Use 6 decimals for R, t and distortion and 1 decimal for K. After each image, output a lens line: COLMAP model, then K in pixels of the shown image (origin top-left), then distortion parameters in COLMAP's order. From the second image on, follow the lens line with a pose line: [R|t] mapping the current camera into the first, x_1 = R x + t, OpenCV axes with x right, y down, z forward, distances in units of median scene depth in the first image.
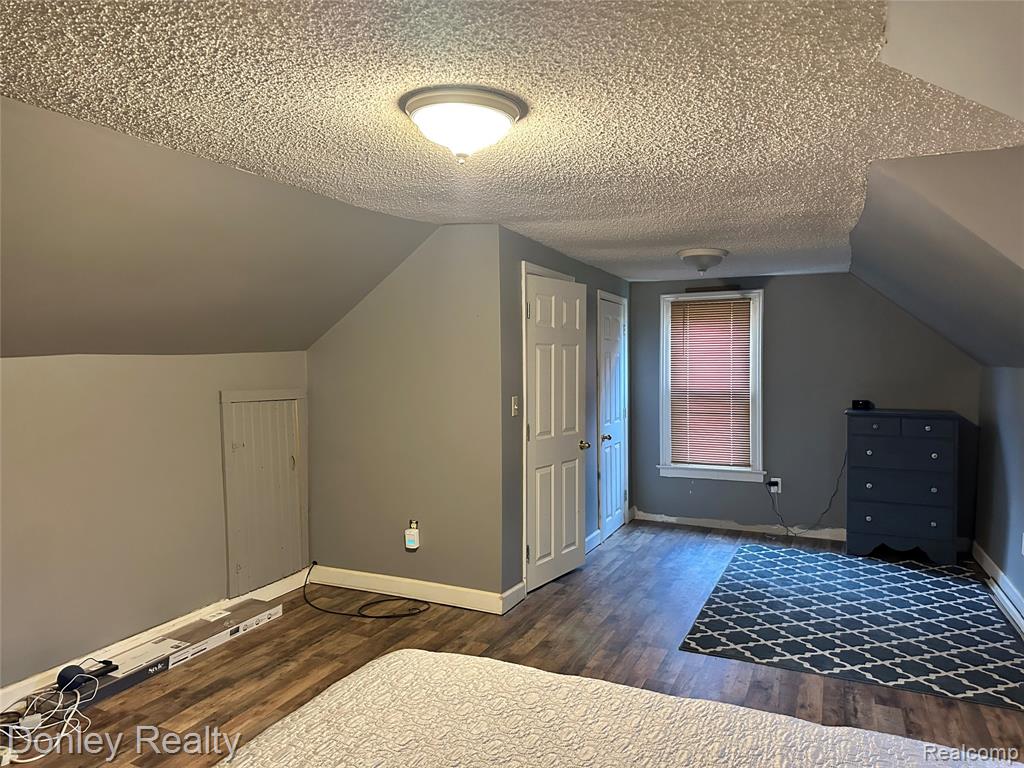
lens RADIAL K [[715.0, 0, 512.0], [0, 715.0, 384.0], [0, 0, 1]] dist [0.108750, -0.152518]
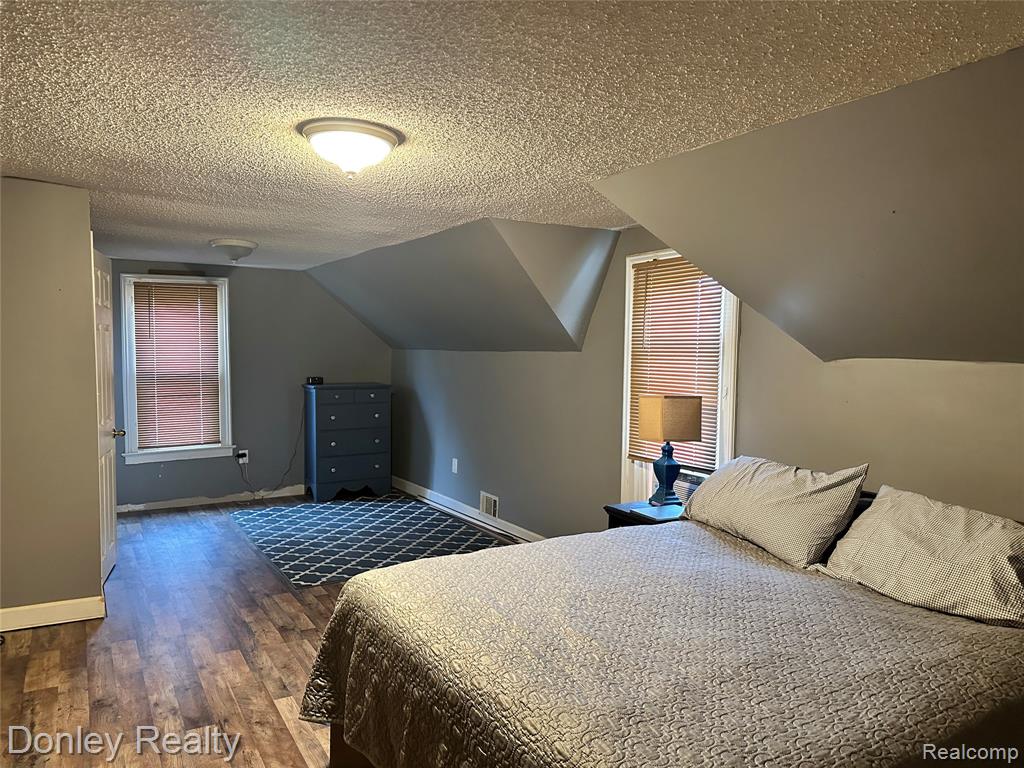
lens RADIAL K [[715.0, 0, 512.0], [0, 715.0, 384.0], [0, 0, 1]] dist [0.108750, -0.152518]
pose [[0.584942, -0.042437, 0.809964, -0.292243], [0.026028, 0.999098, 0.033550, 0.002421], [-0.810657, 0.001457, 0.585519, 0.019214]]
